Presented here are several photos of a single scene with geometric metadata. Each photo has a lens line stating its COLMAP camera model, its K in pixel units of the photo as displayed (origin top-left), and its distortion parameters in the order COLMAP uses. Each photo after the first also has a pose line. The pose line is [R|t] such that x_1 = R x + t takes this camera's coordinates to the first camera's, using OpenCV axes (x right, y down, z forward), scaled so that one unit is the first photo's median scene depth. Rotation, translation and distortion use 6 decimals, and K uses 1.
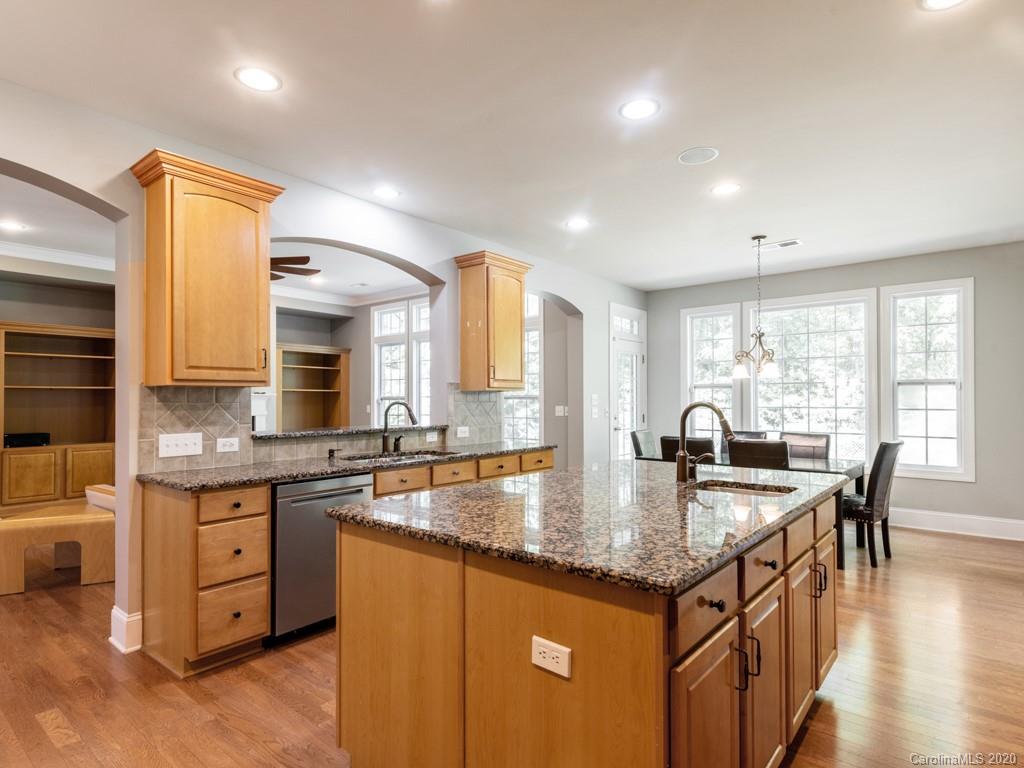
lens RADIAL K [[583.4, 0, 516.9], [0, 583.4, 393.5], [0, 0, 1]] dist [-0.002784, -0.000303]
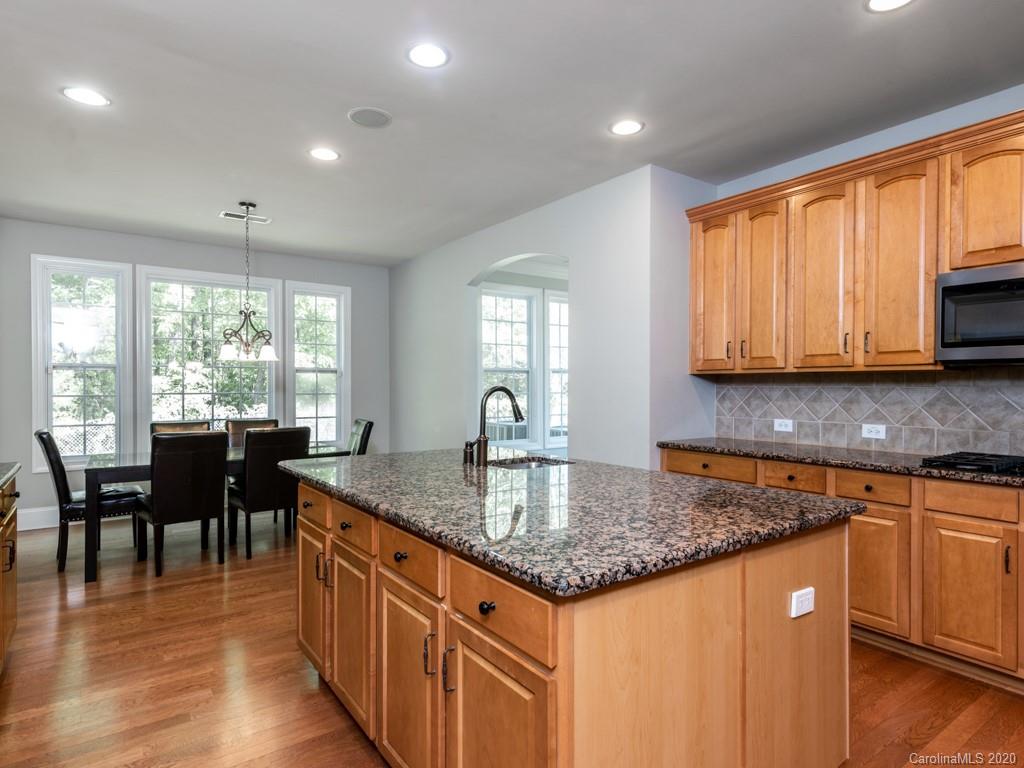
lens RADIAL K [[583.4, 0, 516.6], [0, 583.4, 385.8], [0, 0, 1]] dist [-0.002784, -0.000303]
pose [[0.230649, 0.004298, 0.973028, -0.364602], [-0.015610, 0.999878, -0.000716, 0.006432], [-0.972912, -0.015024, 0.230688, 0.385334]]
